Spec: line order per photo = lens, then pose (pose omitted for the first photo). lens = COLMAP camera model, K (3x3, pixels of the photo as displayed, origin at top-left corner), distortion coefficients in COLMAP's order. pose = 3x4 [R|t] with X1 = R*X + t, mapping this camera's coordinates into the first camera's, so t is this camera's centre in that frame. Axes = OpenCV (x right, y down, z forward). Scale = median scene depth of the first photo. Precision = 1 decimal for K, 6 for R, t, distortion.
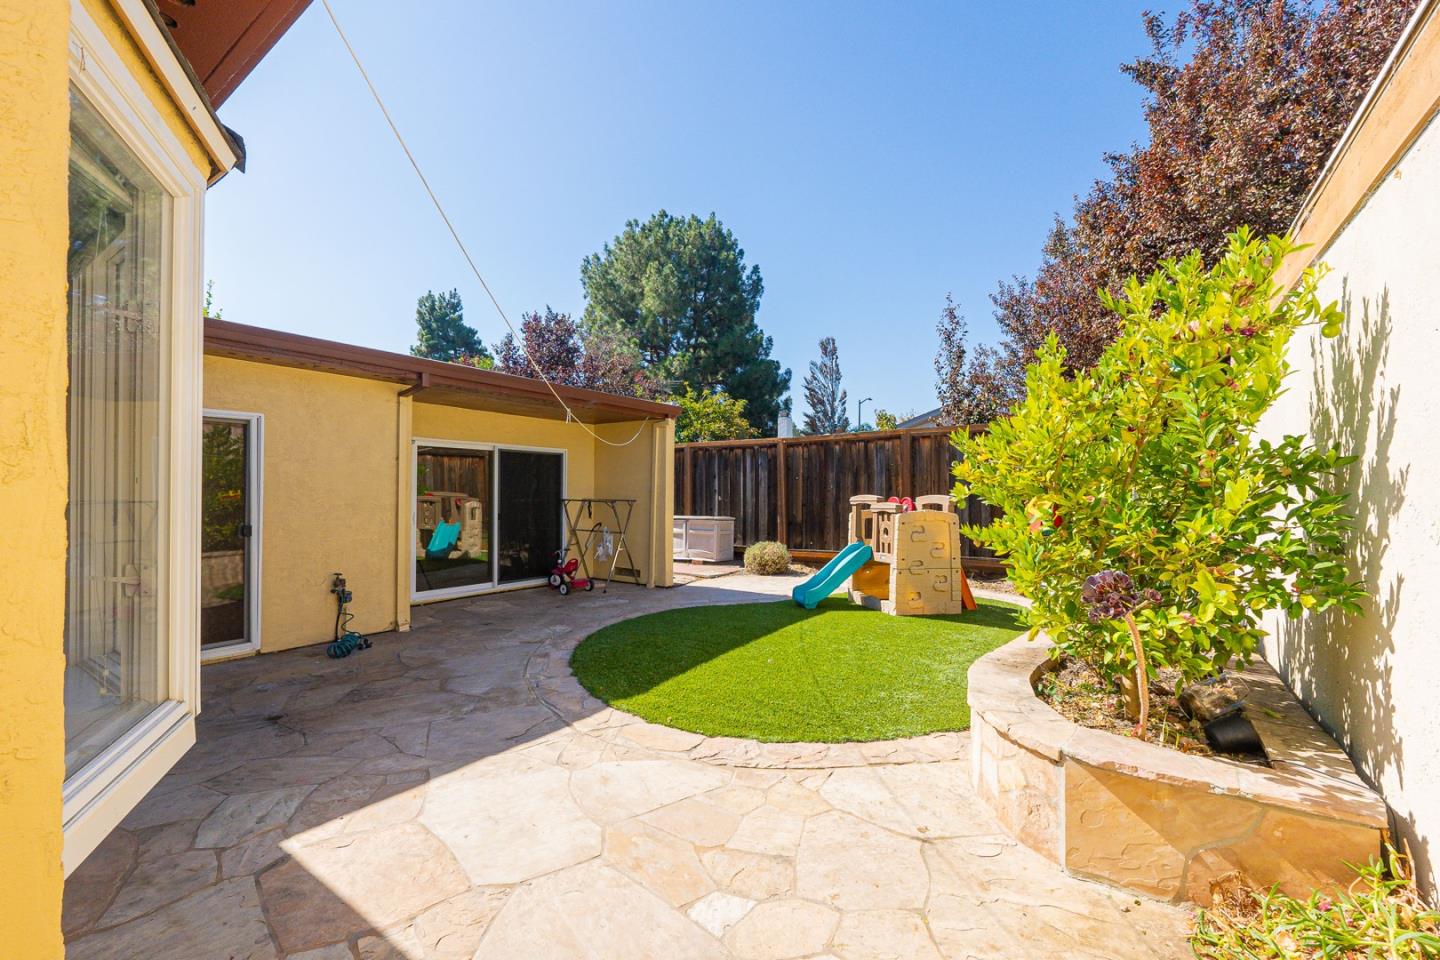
lens RADIAL K [[600.9, 0, 720.8], [0, 600.9, 486.5], [0, 0, 1]] dist [-0.007934, 0.000194]
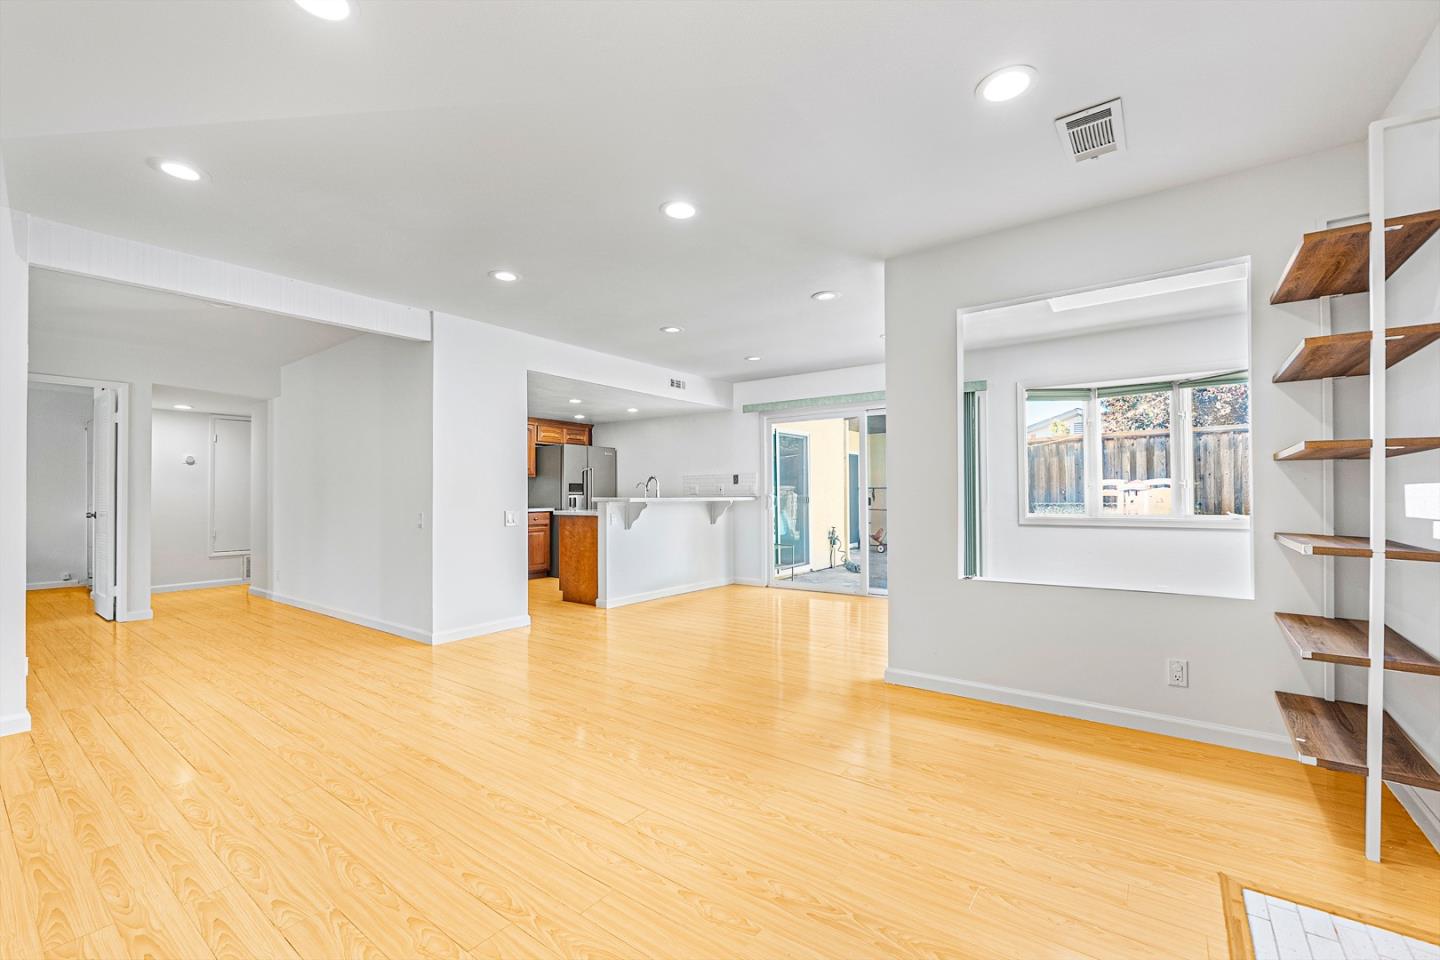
lens RADIAL K [[600.9, 0, 720.8], [0, 600.9, 486.5], [0, 0, 1]] dist [-0.007934, 0.000194]
pose [[0.999384, -0.010163, -0.033594, -0.456414], [0.010001, 0.999938, -0.004990, 0.019441], [0.033642, 0.004651, 0.999423, -0.351054]]
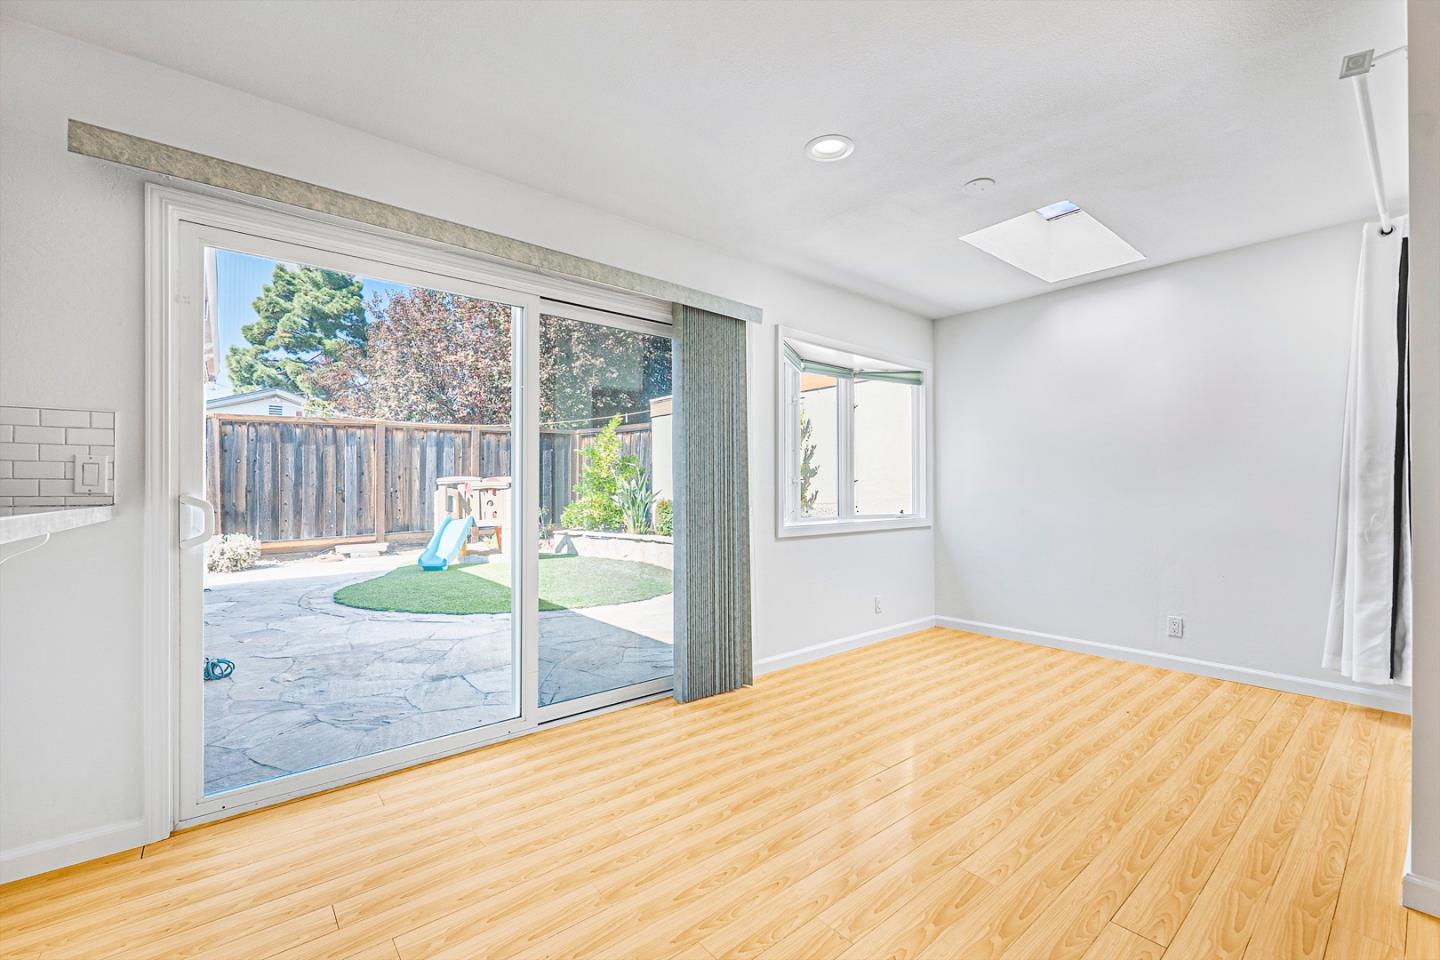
lens RADIAL K [[600.9, 0, 720.8], [0, 600.9, 486.5], [0, 0, 1]] dist [-0.007934, 0.000194]
pose [[0.268467, 0.000329, 0.963289, -0.553484], [-0.002753, 0.999996, 0.000425, 0.022186], [-0.963285, -0.002766, 0.268466, 0.095380]]
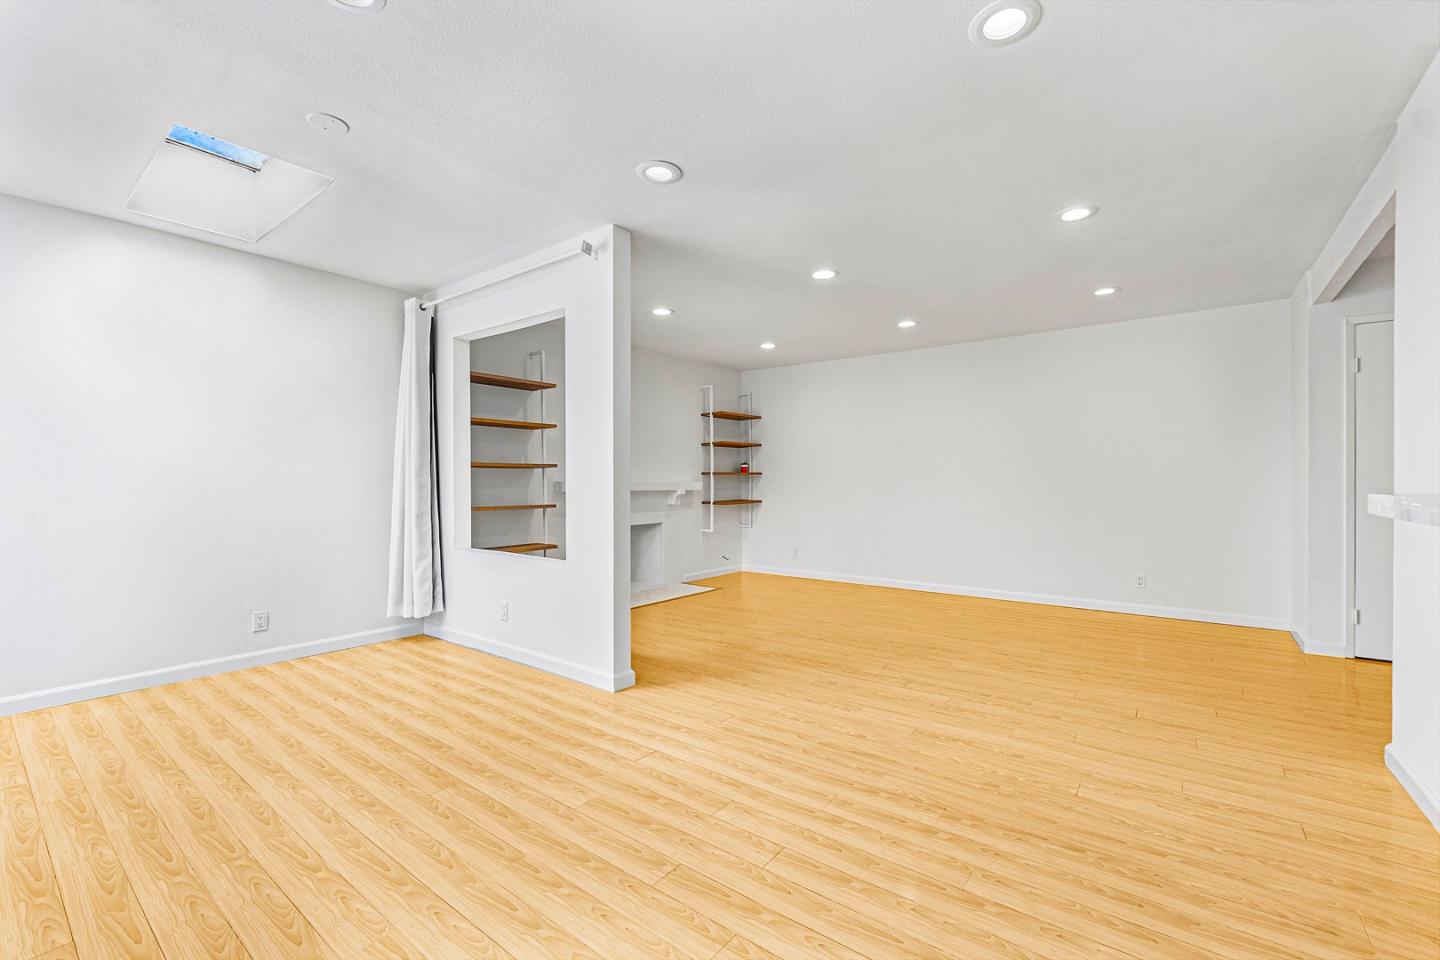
lens RADIAL K [[600.9, 0, 720.8], [0, 600.9, 486.5], [0, 0, 1]] dist [-0.007934, 0.000194]
pose [[-0.998971, -0.003307, 0.045225, -0.437232], [-0.003419, 0.999991, -0.002415, 0.024894], [-0.045217, -0.002567, -0.998974, 0.256277]]
